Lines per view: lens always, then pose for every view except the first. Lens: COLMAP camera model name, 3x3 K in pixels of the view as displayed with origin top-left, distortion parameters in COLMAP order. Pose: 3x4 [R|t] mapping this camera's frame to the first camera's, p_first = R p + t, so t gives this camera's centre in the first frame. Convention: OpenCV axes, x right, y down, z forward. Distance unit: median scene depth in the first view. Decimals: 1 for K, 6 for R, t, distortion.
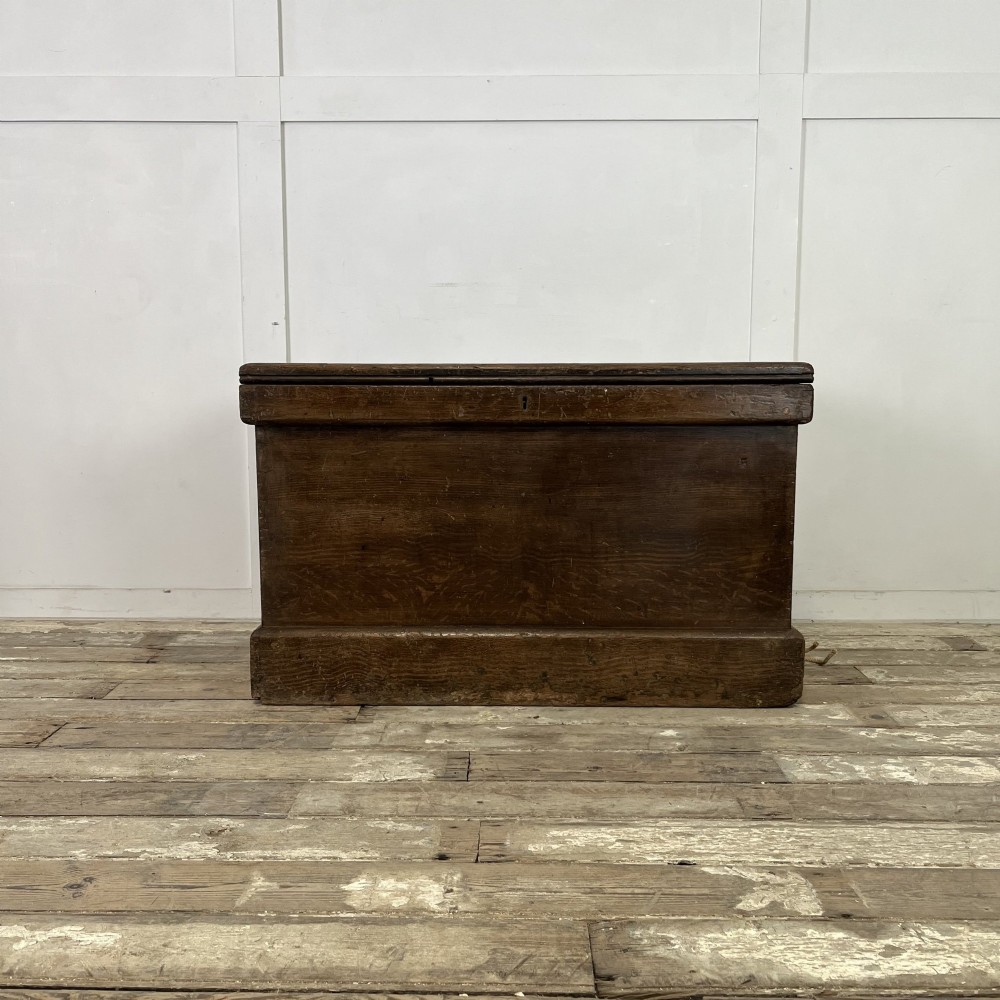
lens RADIAL K [[1018.1, 0, 497.4], [0, 1018.1, 487.8], [0, 0, 1]] dist [0.016409, 0.000000]
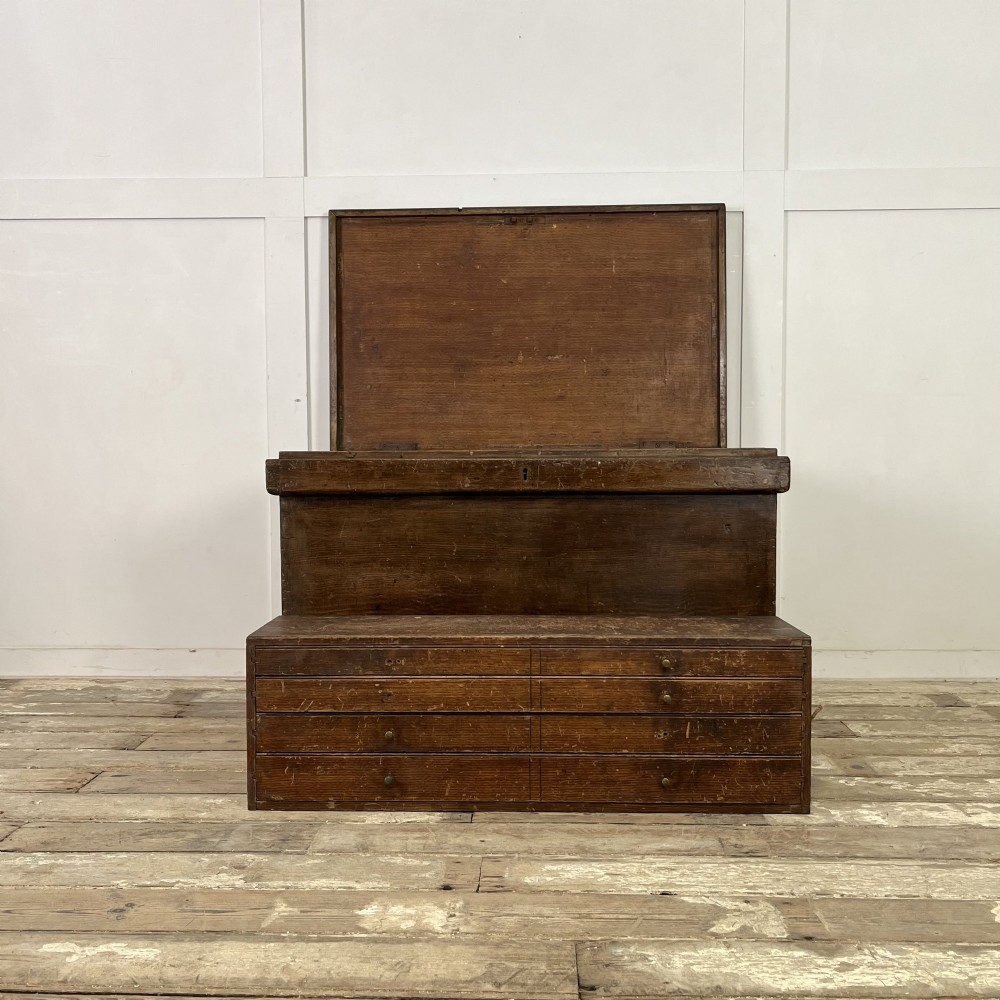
lens RADIAL K [[1018.1, 0, 493.8], [0, 1018.1, 482.3], [0, 0, 1]] dist [0.016409, 0.000000]
pose [[0.999822, -0.003605, -0.018516, 0.016209], [0.002333, 0.997665, -0.068260, -0.000298], [0.018719, 0.068205, 0.997496, -0.111305]]
